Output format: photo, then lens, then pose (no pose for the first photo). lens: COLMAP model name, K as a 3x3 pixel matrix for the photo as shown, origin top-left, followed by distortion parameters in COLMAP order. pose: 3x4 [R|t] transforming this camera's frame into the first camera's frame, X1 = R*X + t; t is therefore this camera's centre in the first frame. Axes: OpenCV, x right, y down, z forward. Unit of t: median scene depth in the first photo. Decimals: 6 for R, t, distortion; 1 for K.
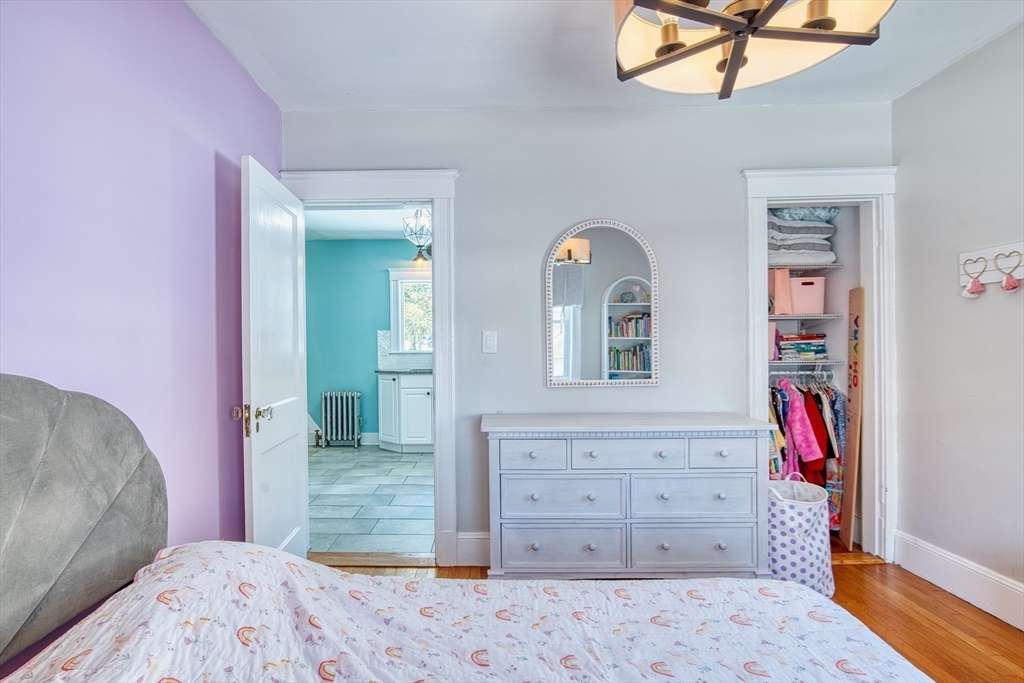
lens RADIAL K [[530.1, 0, 489.7], [0, 530.1, 348.1], [0, 0, 1]] dist [0.002470, 0.000375]
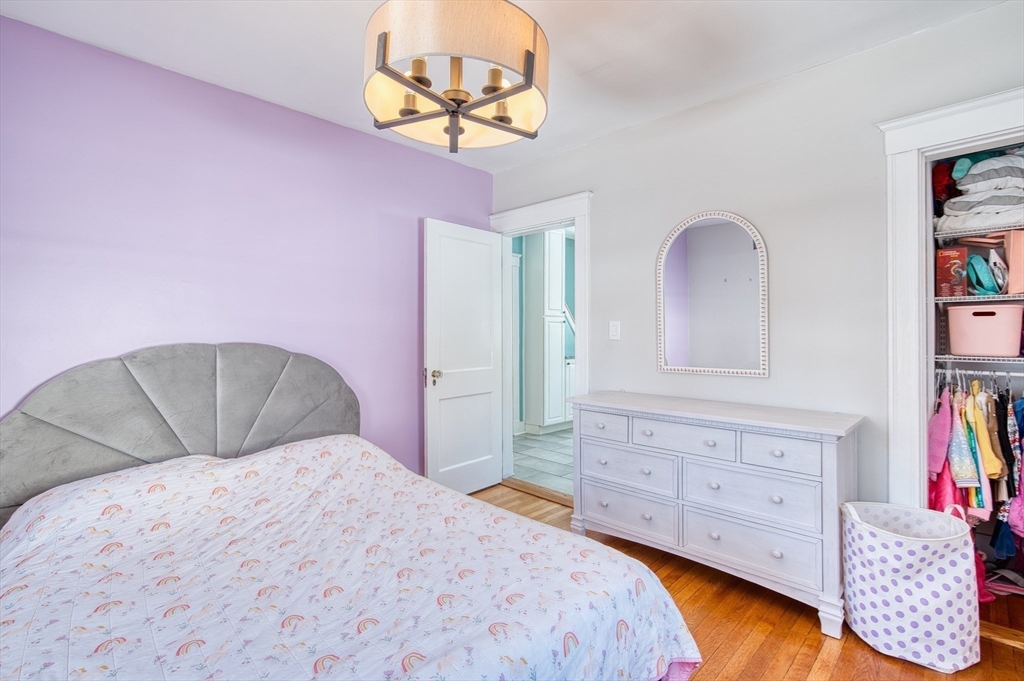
lens RADIAL K [[469.5, 0, 511.6], [0, 469.5, 332.6], [0, 0, 1]] dist [-0.000945, -0.000233]
pose [[0.732466, 0.006557, -0.680772, 0.645956], [-0.008642, 0.999963, 0.000333, -0.006140], [0.680749, 0.005639, 0.732495, 0.090711]]
